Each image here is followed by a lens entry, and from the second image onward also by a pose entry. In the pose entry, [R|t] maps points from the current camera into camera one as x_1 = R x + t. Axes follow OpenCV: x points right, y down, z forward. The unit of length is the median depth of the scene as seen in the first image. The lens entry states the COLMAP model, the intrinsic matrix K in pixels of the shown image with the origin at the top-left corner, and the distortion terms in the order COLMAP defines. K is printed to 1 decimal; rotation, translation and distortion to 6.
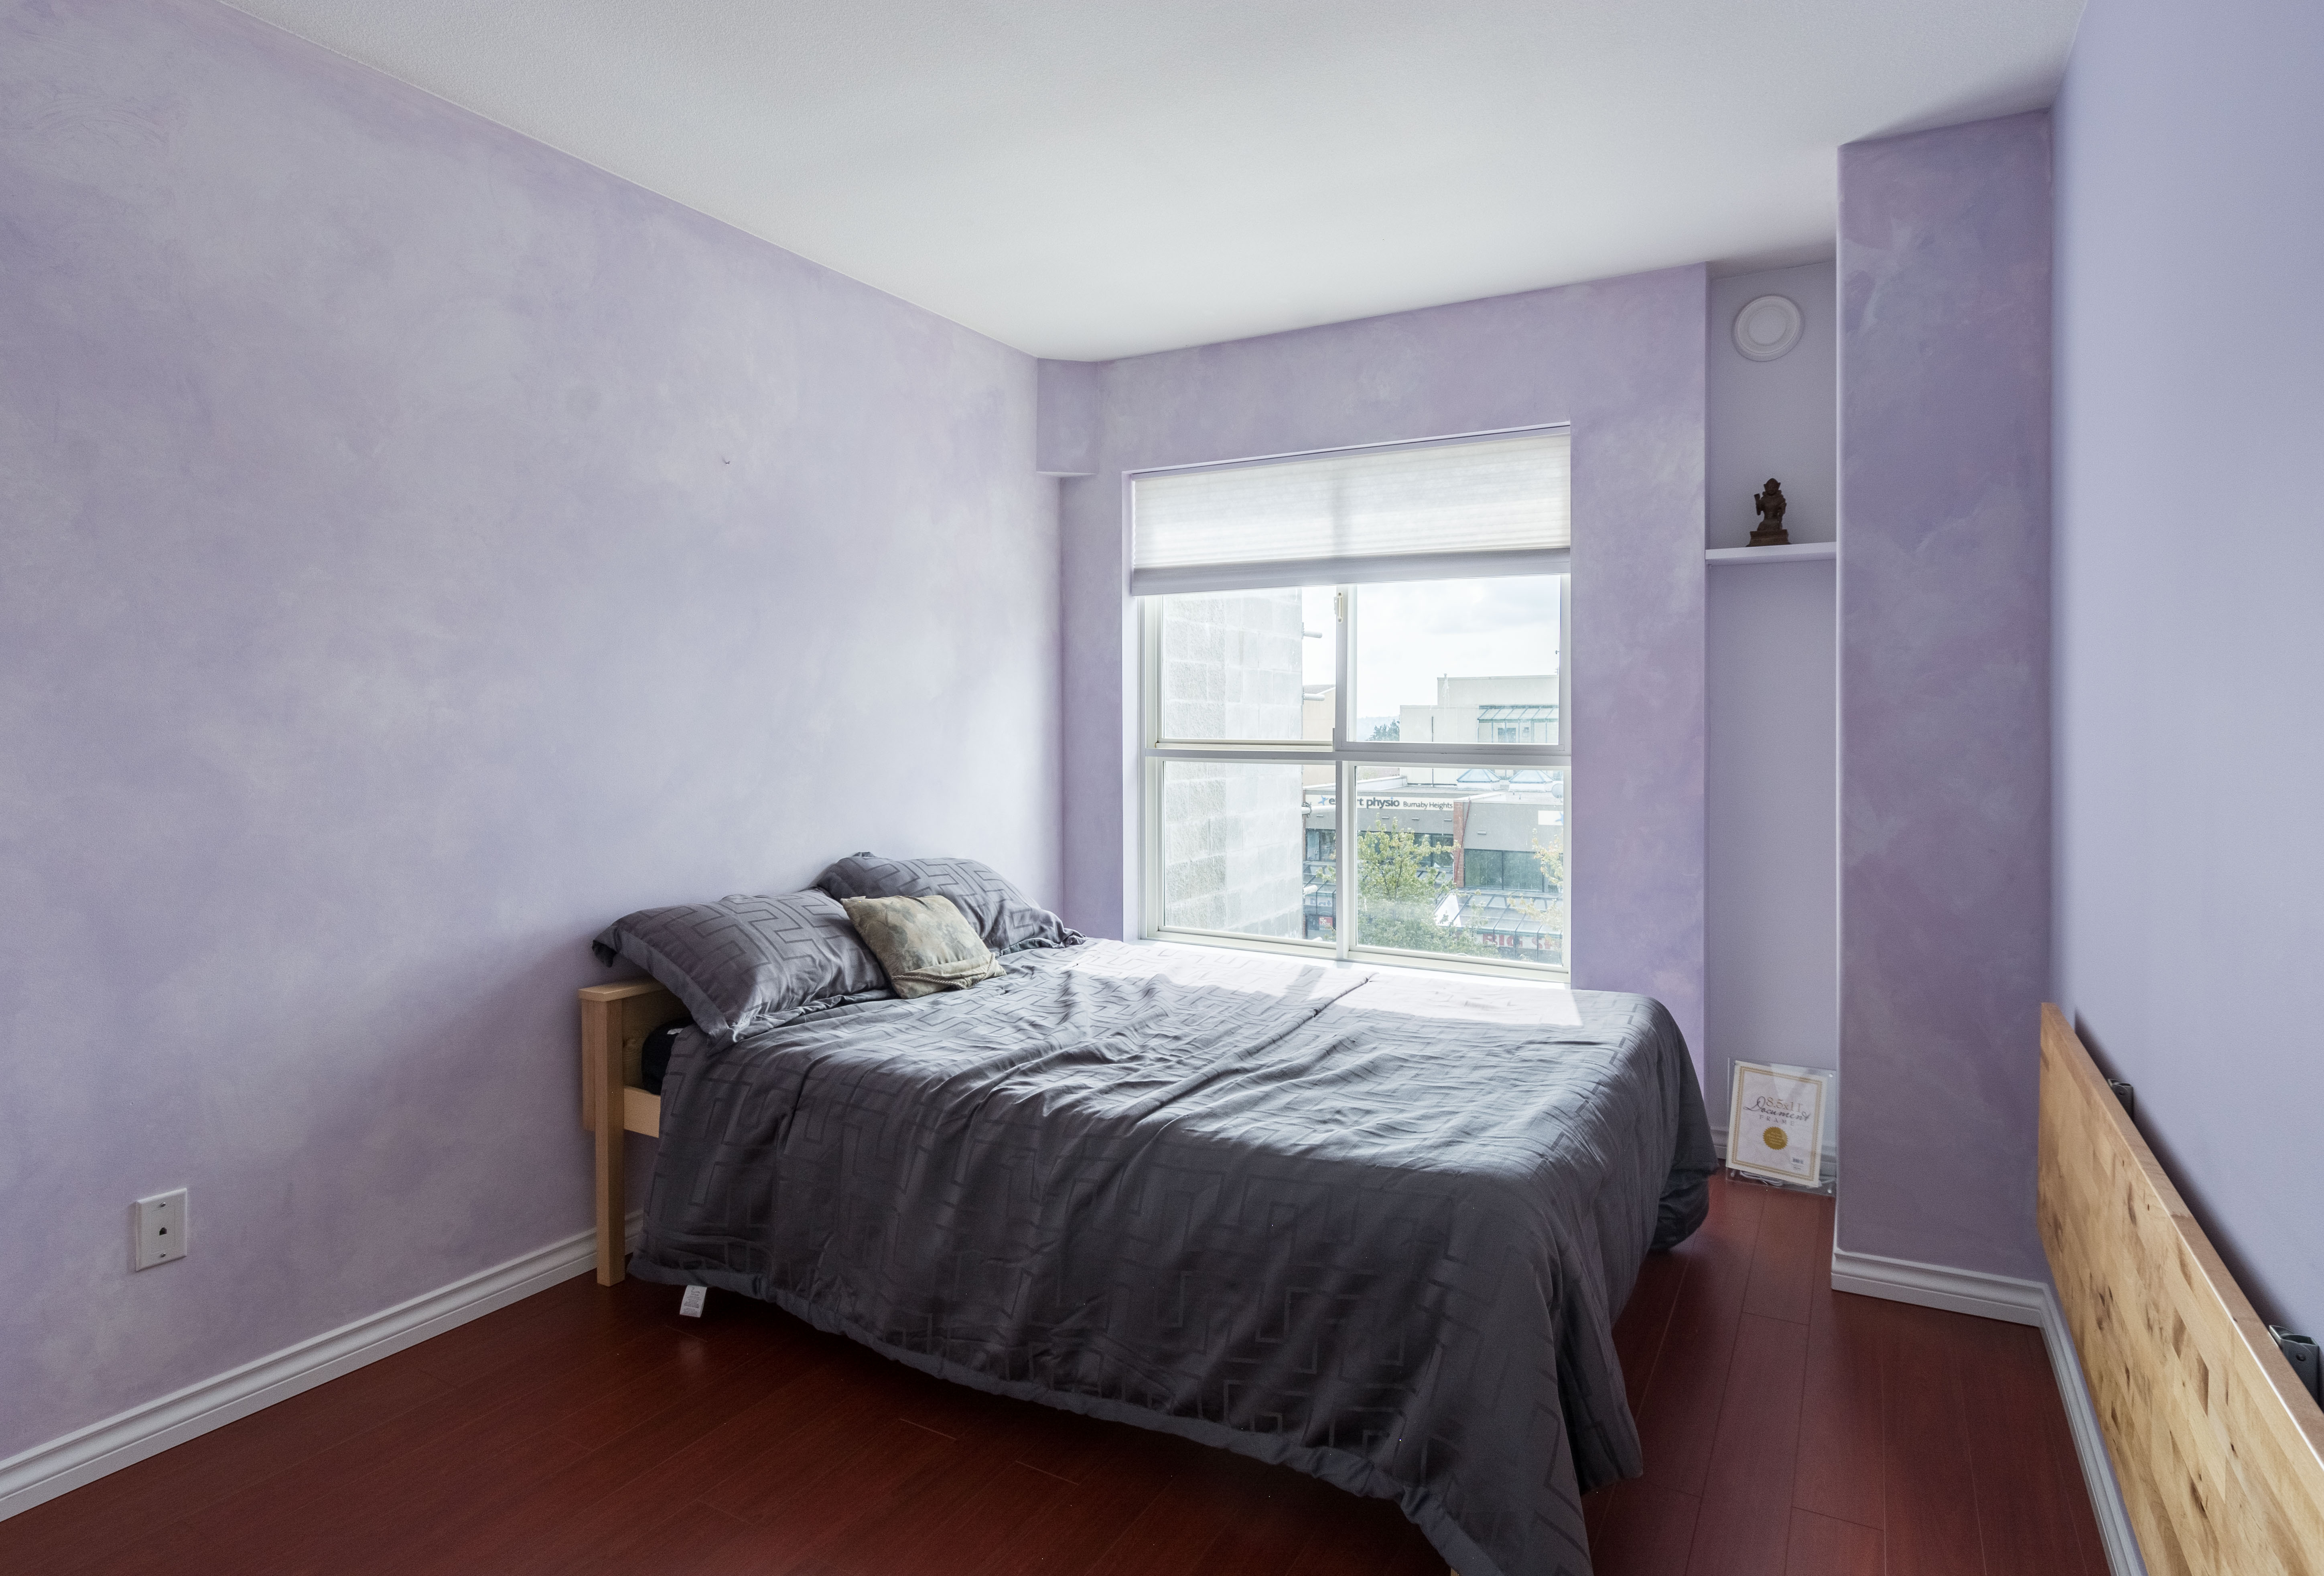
lens RADIAL K [[1262.3, 0, 1152.6], [0, 1262.3, 738.8], [0, 0, 1]] dist [0.002429, -0.012579]
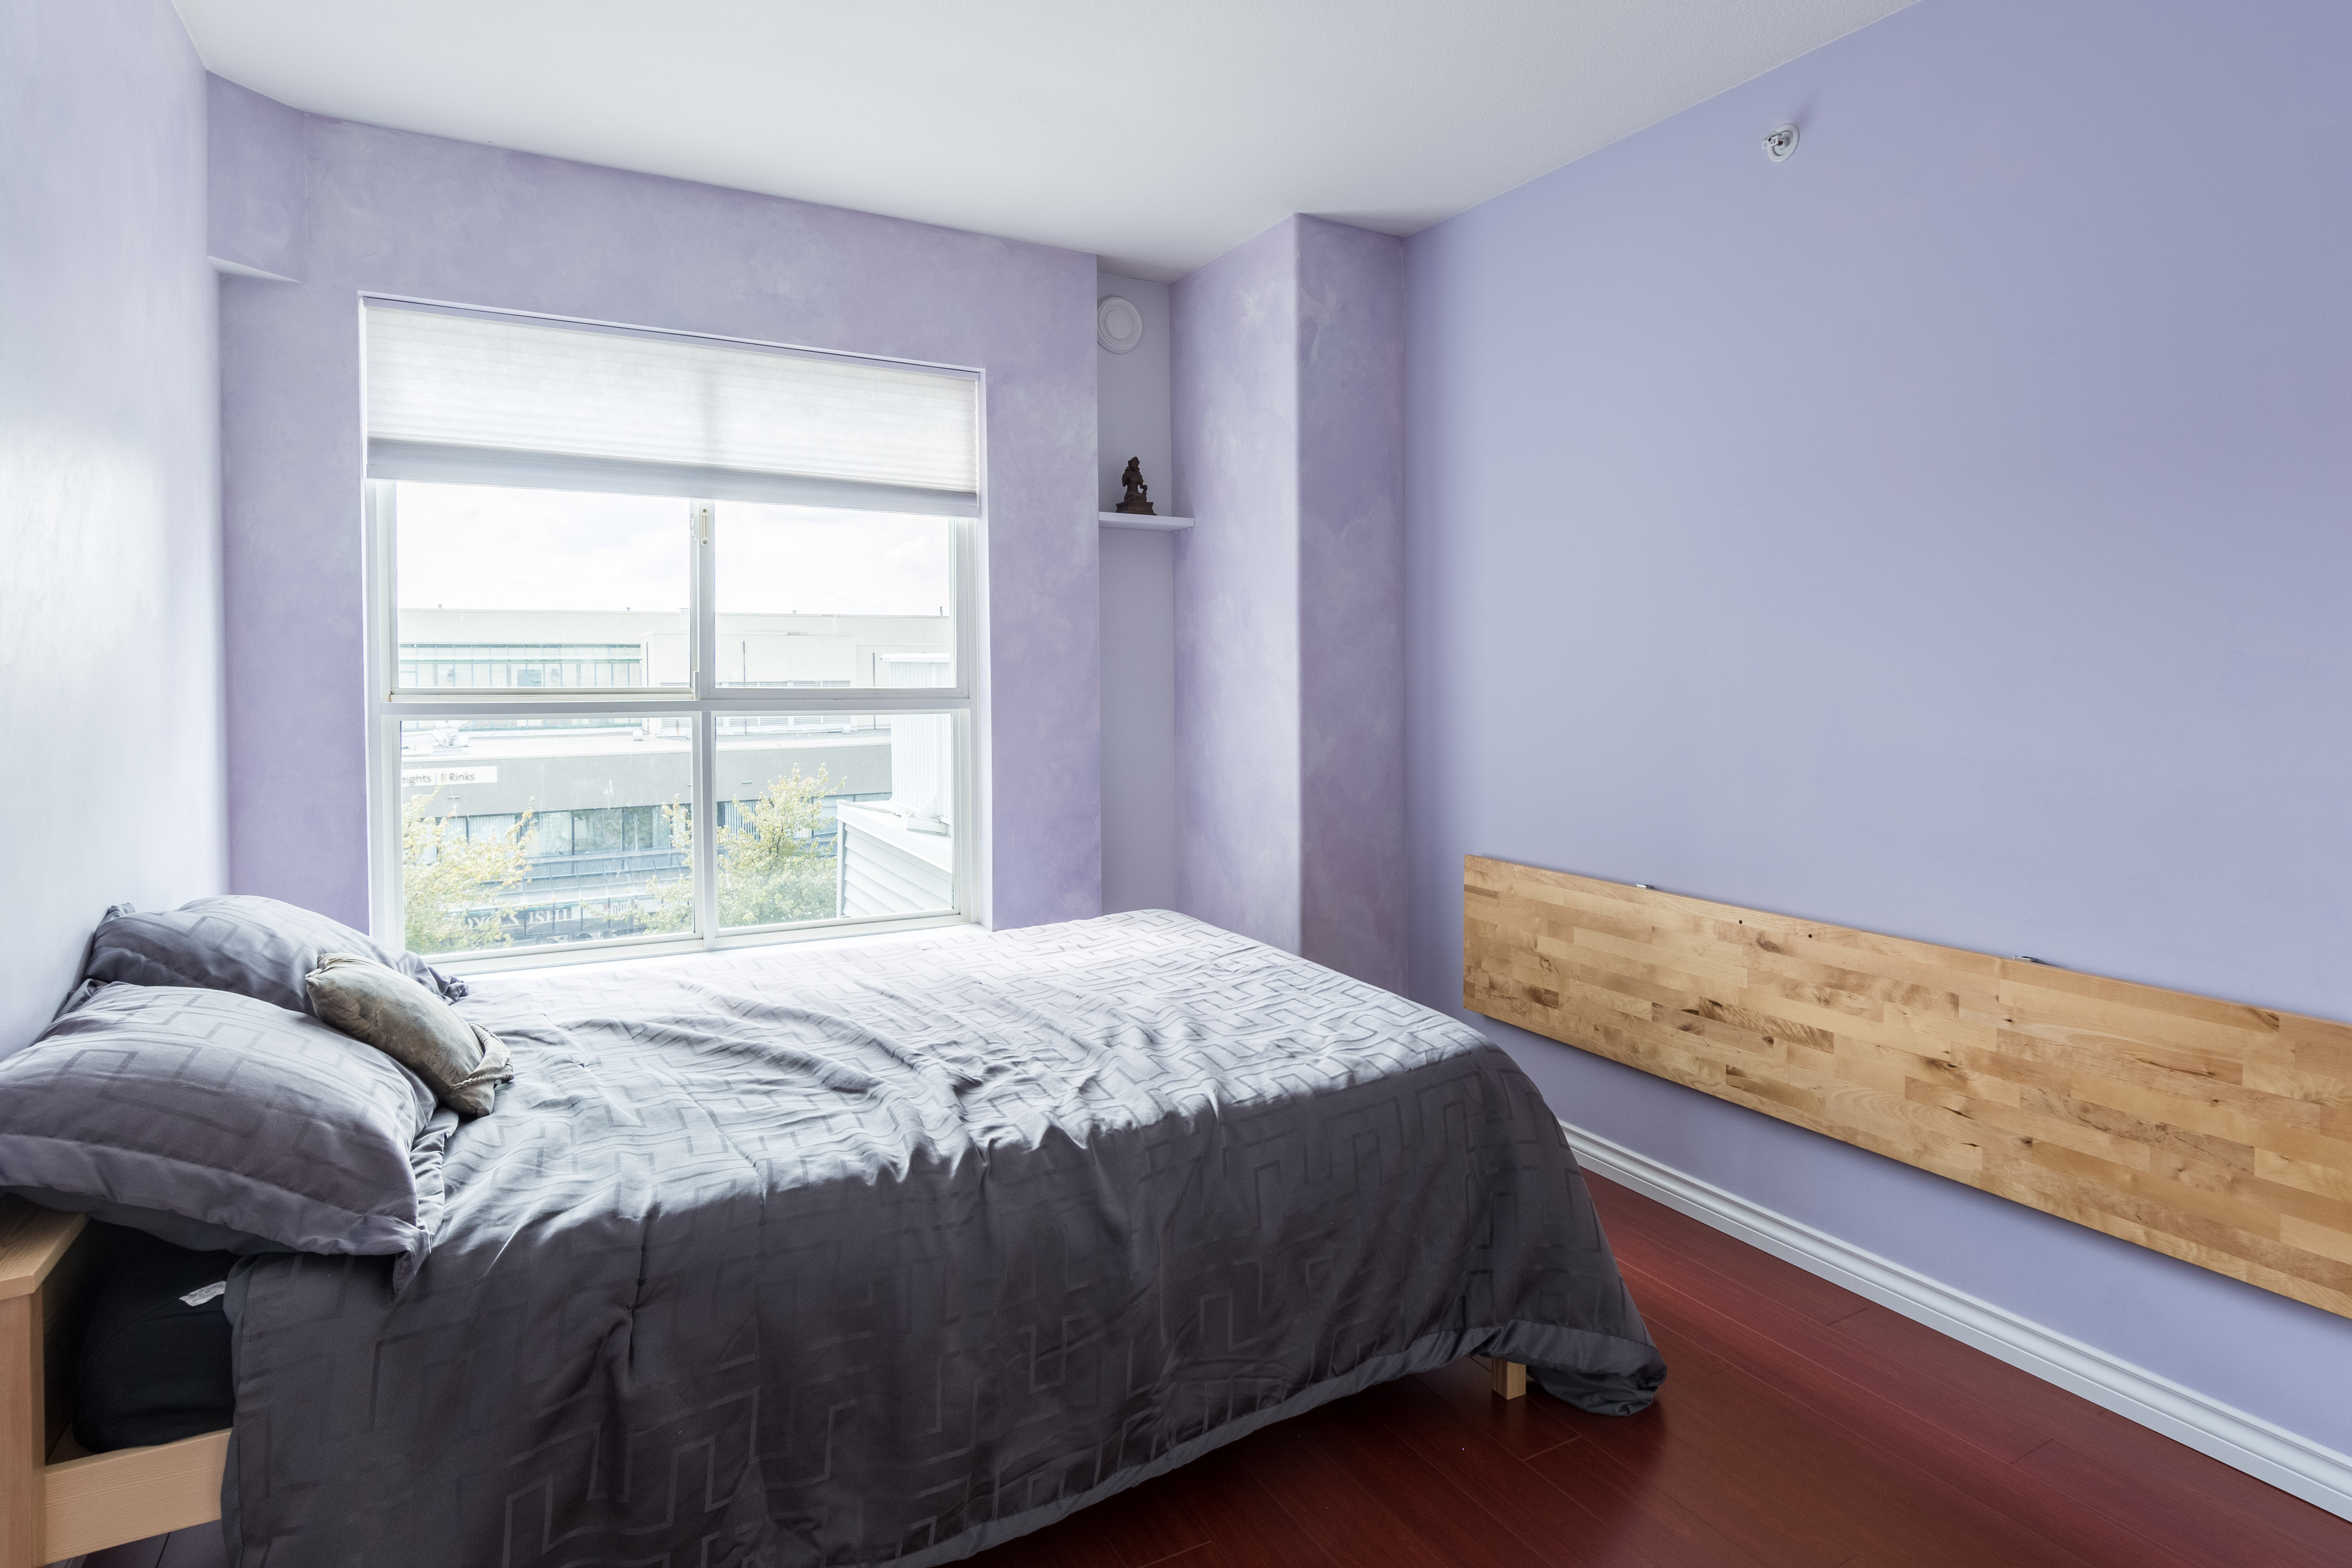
lens RADIAL K [[1267.1, 0, 1245.6], [0, 1267.1, 687.6], [0, 0, 1]] dist [-0.003942, -0.002346]
pose [[0.498067, -0.013111, 0.867039, -0.476281], [0.009977, 0.999906, 0.009389, -0.002485], [-0.867081, 0.003974, 0.498151, 0.325953]]
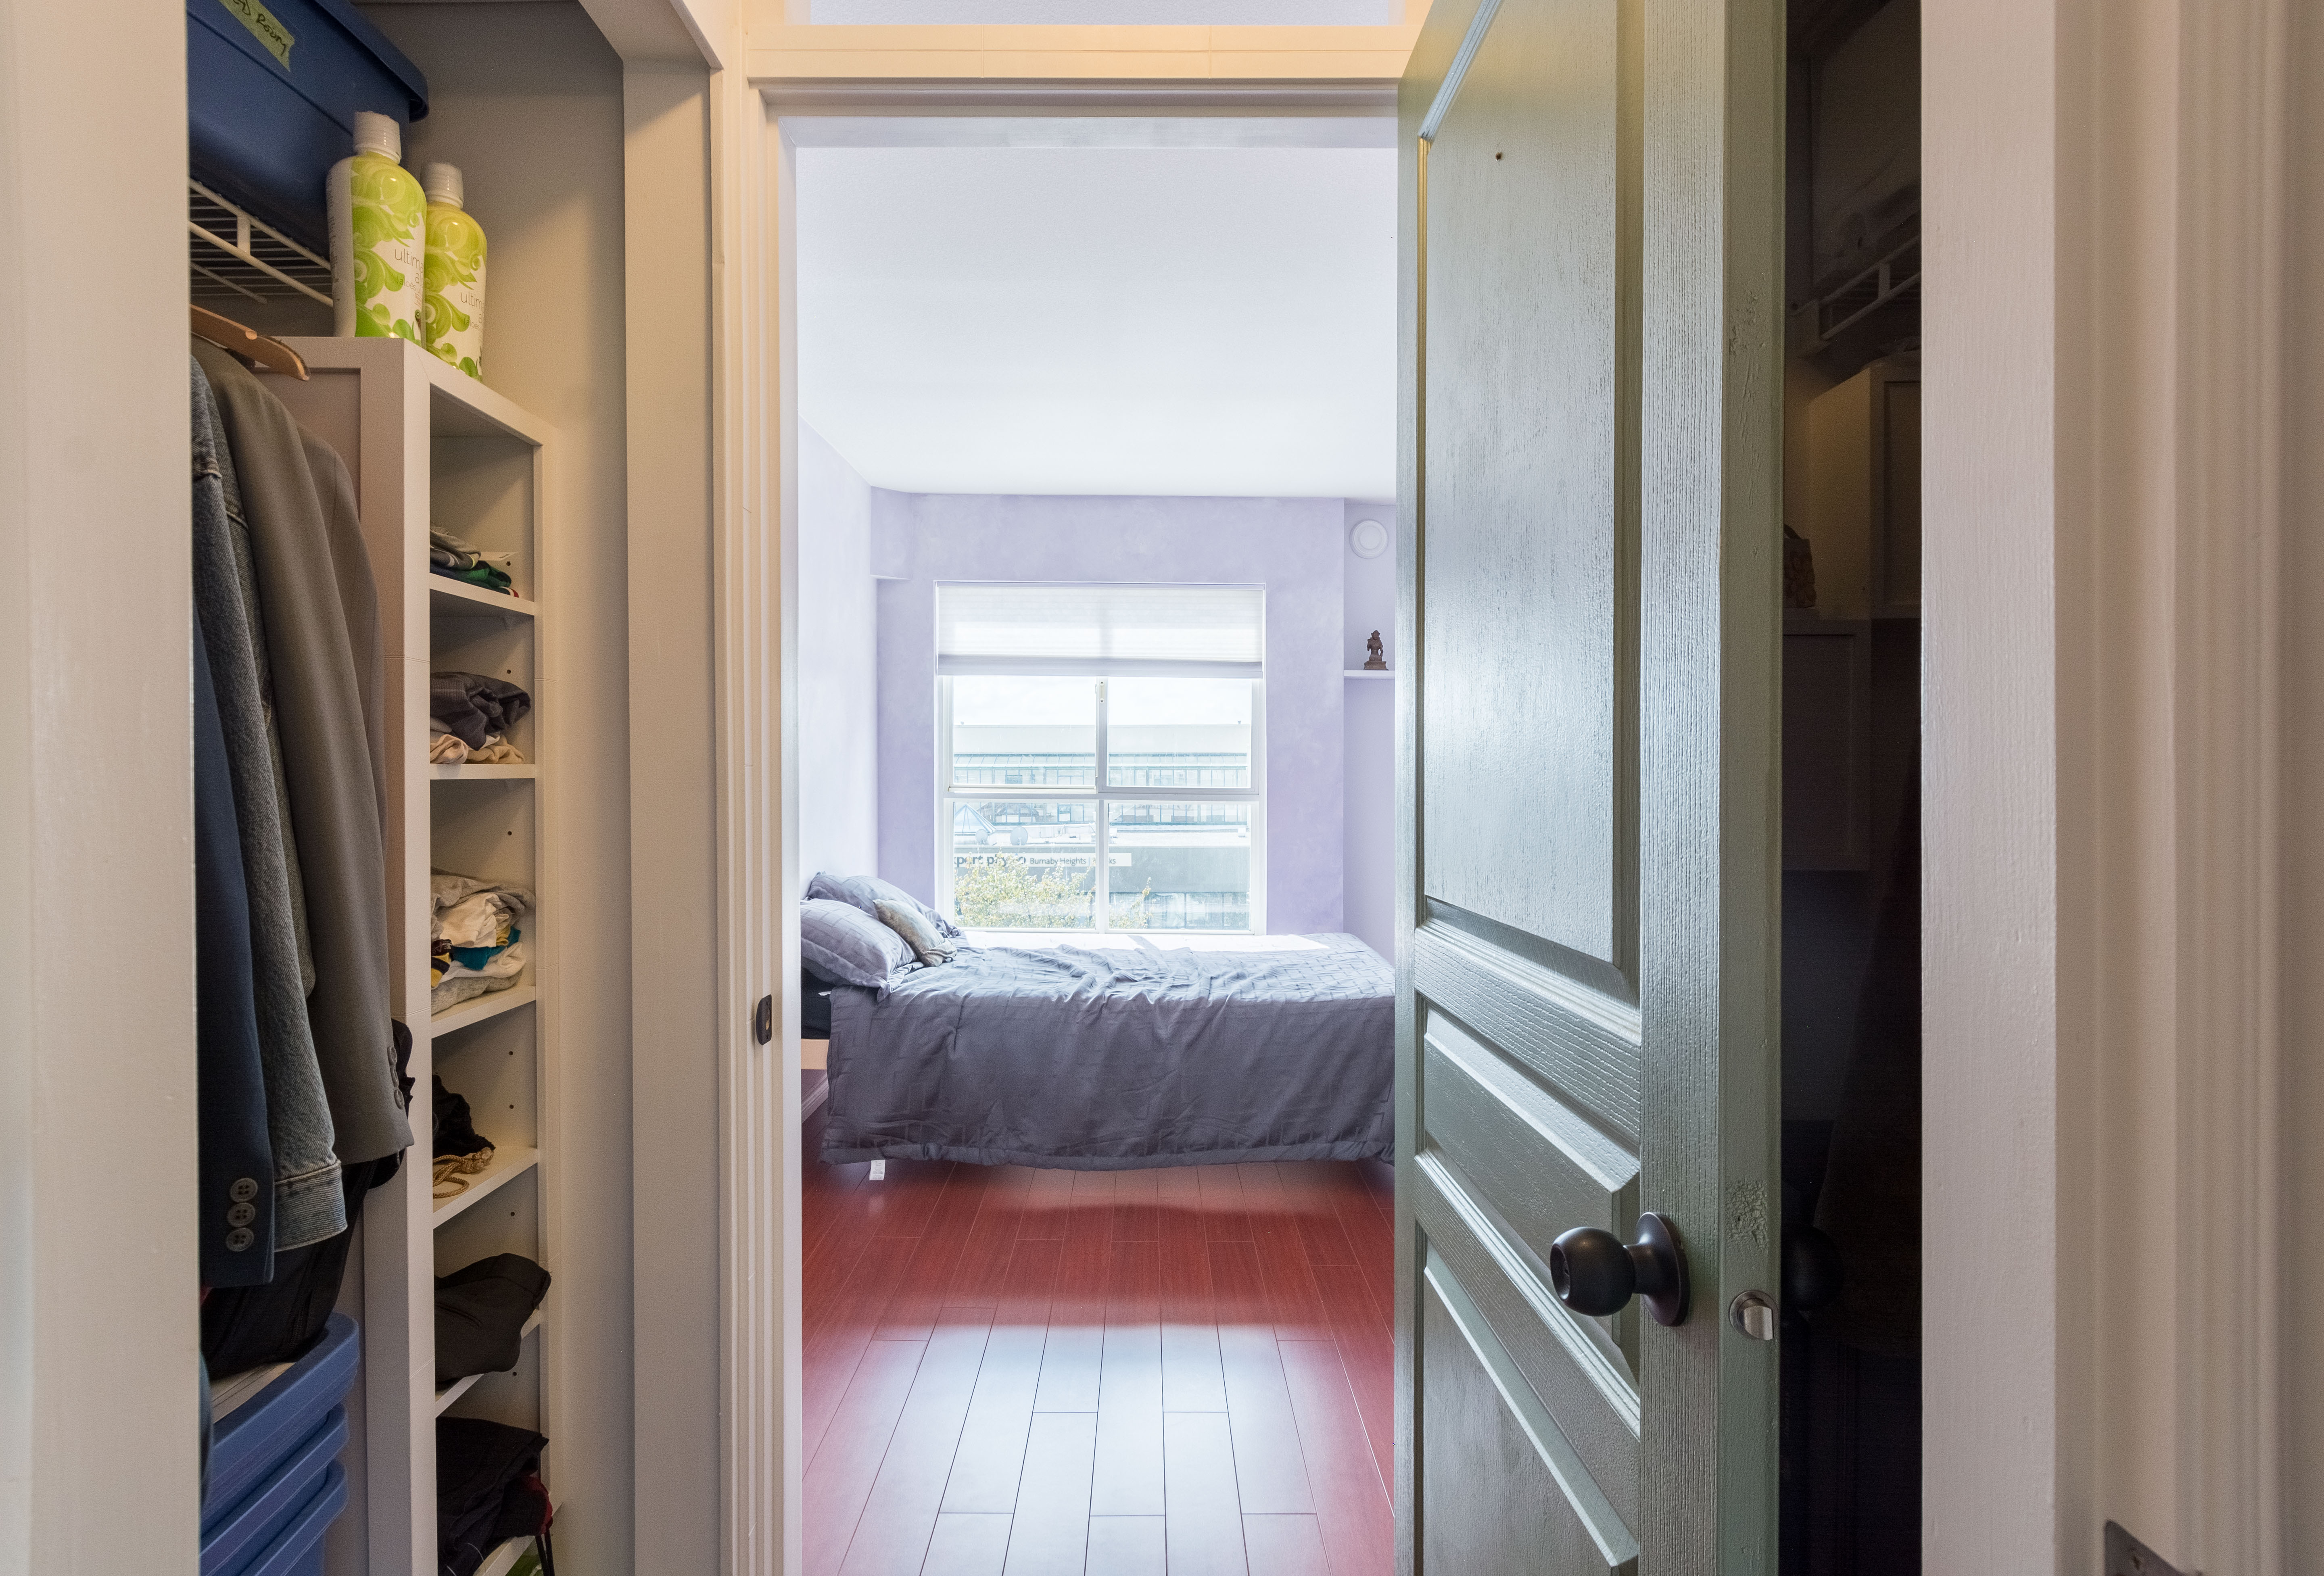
lens RADIAL K [[1244.4, 0, 1162.0], [0, 1244.4, 788.0], [0, 0, 1]] dist [0.026882, -0.019909]
pose [[0.865672, -0.003293, 0.500601, -0.596354], [0.000810, 0.999986, 0.005177, -0.002609], [-0.500612, -0.004076, 0.865662, -0.307412]]
